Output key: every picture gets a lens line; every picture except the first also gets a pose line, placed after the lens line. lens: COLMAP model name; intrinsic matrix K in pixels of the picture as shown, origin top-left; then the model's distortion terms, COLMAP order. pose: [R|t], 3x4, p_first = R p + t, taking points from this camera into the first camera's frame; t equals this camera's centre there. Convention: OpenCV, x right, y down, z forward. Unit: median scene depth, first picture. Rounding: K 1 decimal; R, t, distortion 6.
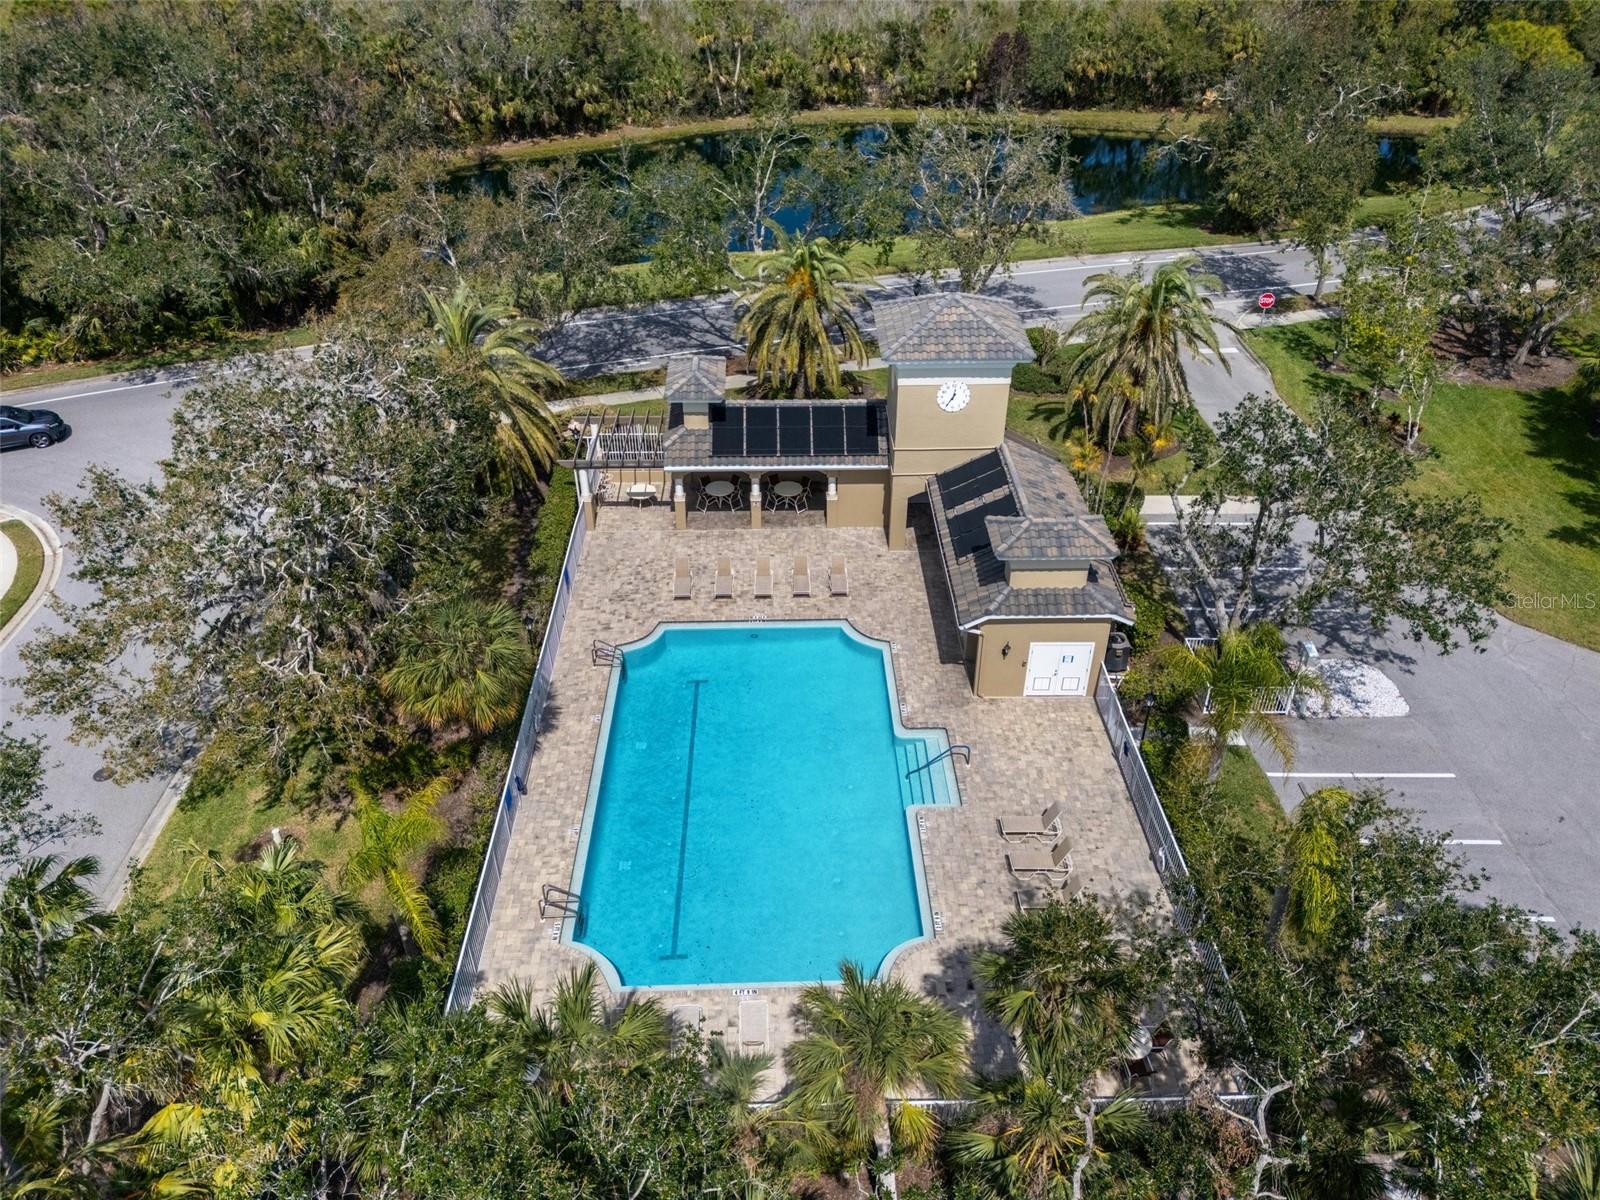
lens RADIAL K [[1129.0, 0, 800.0], [0, 1129.0, 600.0], [0, 0, 1]] dist [0.006935, 0.000756]
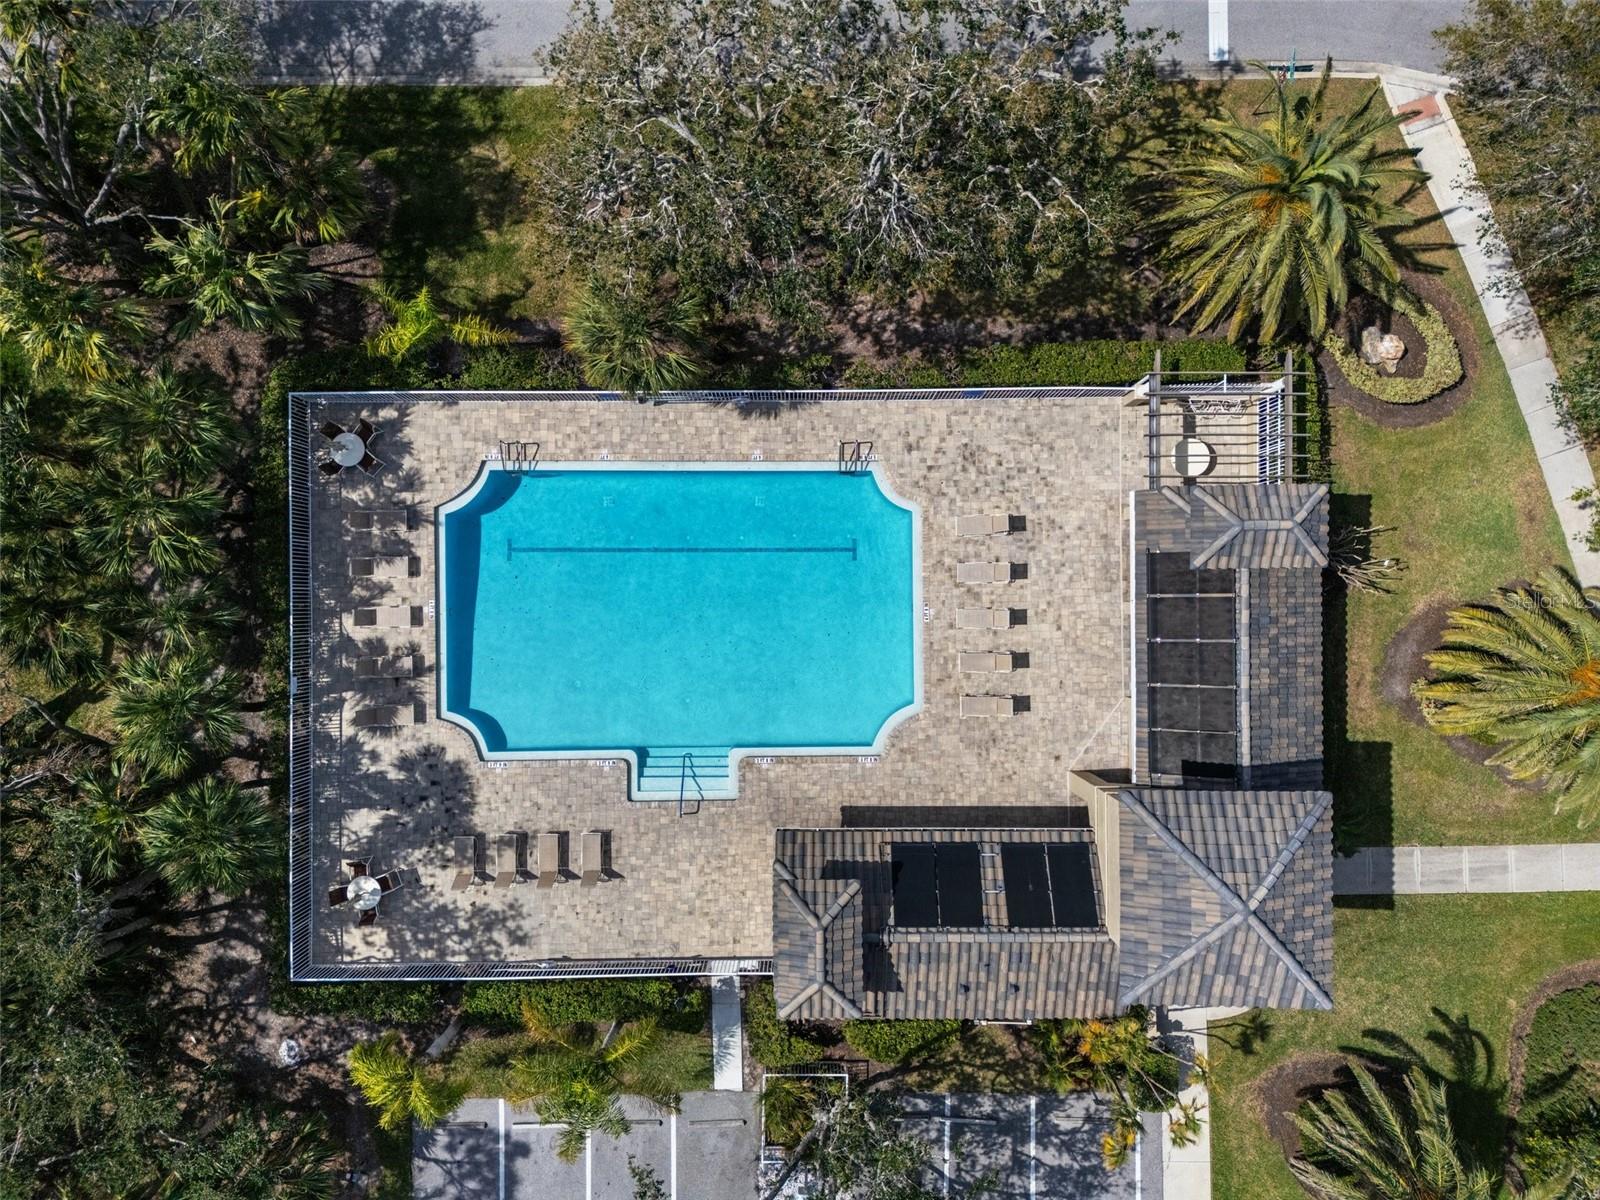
lens RADIAL K [[1129.0, 0, 800.0], [0, 1129.0, 600.0], [0, 0, 1]] dist [0.006935, 0.000756]
pose [[-0.018824, 0.999811, -0.004850, -0.047398], [-0.585245, -0.007085, 0.810825, -0.744408], [0.810638, 0.018101, 0.585268, 0.444473]]
